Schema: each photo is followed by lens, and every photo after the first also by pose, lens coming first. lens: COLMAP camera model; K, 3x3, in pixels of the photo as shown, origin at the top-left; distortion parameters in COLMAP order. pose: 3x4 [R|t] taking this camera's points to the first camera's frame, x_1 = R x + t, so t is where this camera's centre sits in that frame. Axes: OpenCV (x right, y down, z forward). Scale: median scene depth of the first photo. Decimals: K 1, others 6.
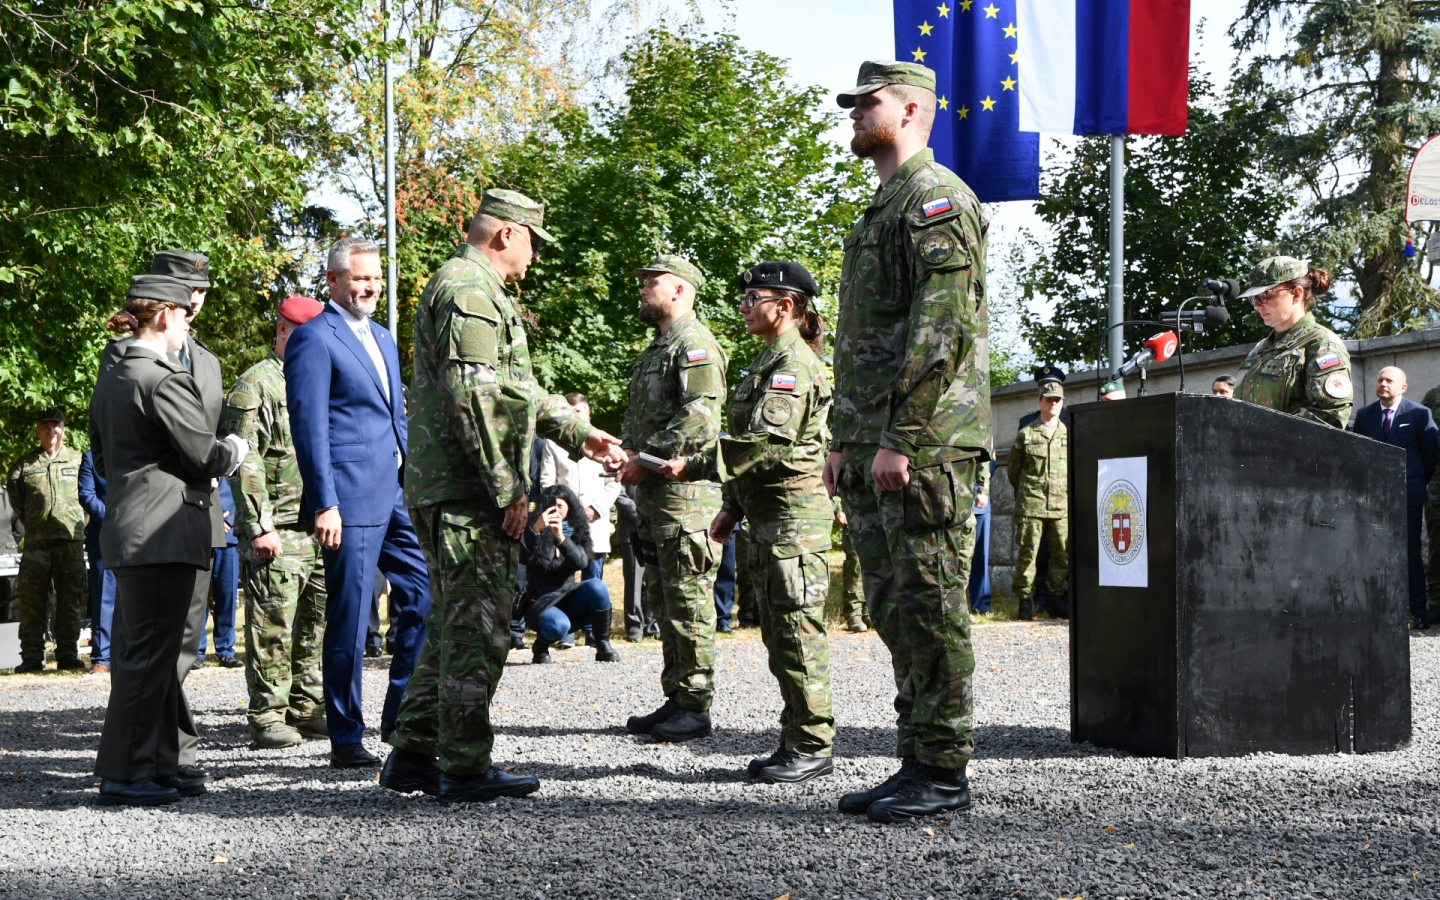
lens RADIAL K [[2205.7, 0, 720.0], [0, 2205.7, 450.0], [0, 0, 1]] dist [0.124321, 0.170226]
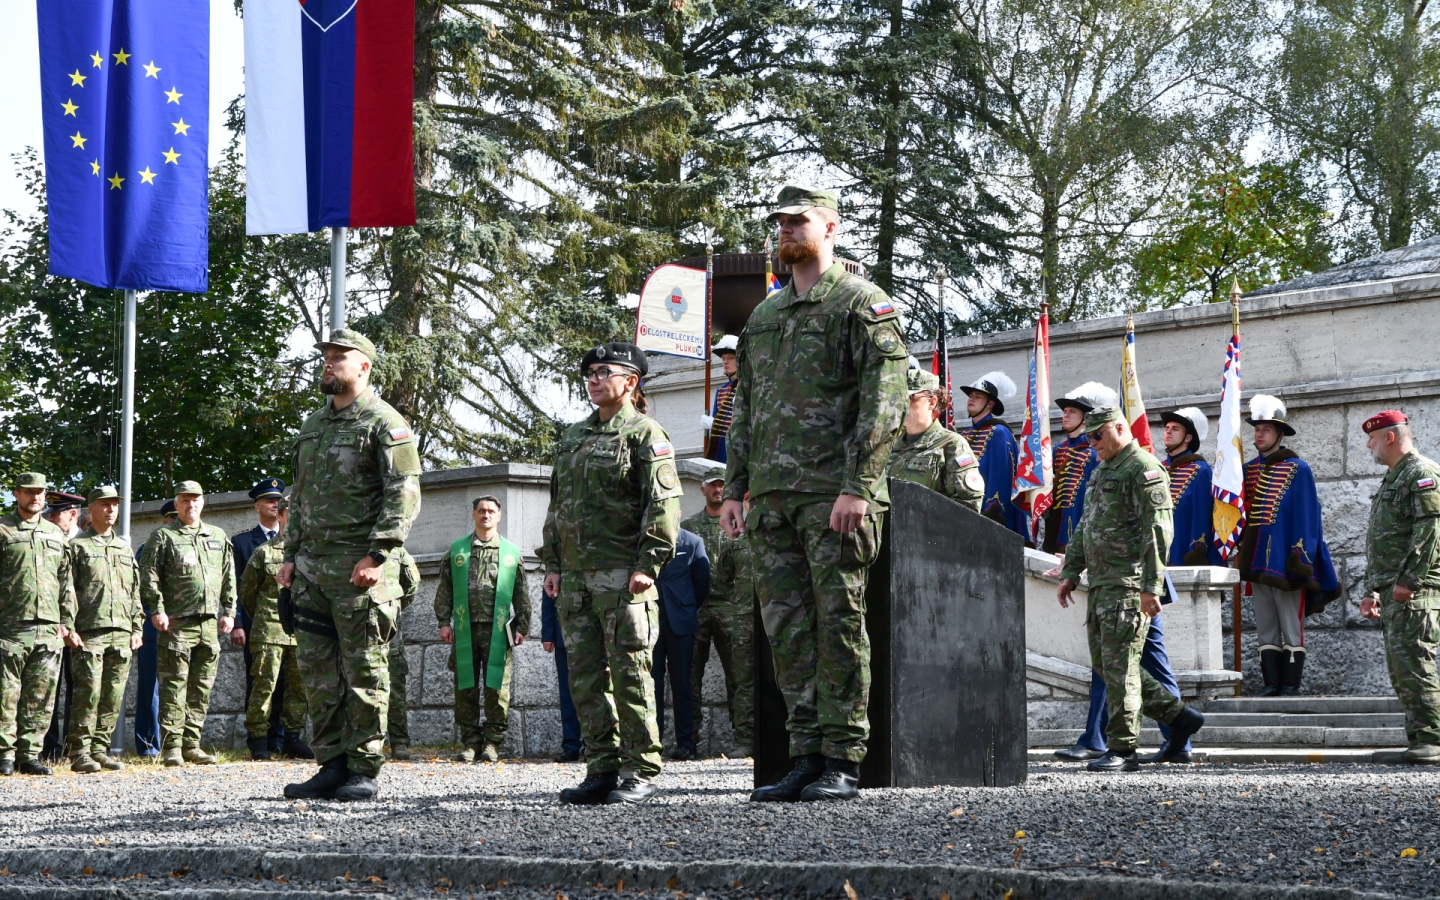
lens RADIAL K [[2948.4, 0, 726.6], [0, 2948.4, 478.3], [0, 0, 1]] dist [0.237250, 0.276257]
pose [[0.880140, 0.053645, 0.471673, -0.221328], [-0.027796, 0.997713, -0.061605, 0.026641], [-0.473899, 0.041111, 0.879619, -0.121767]]
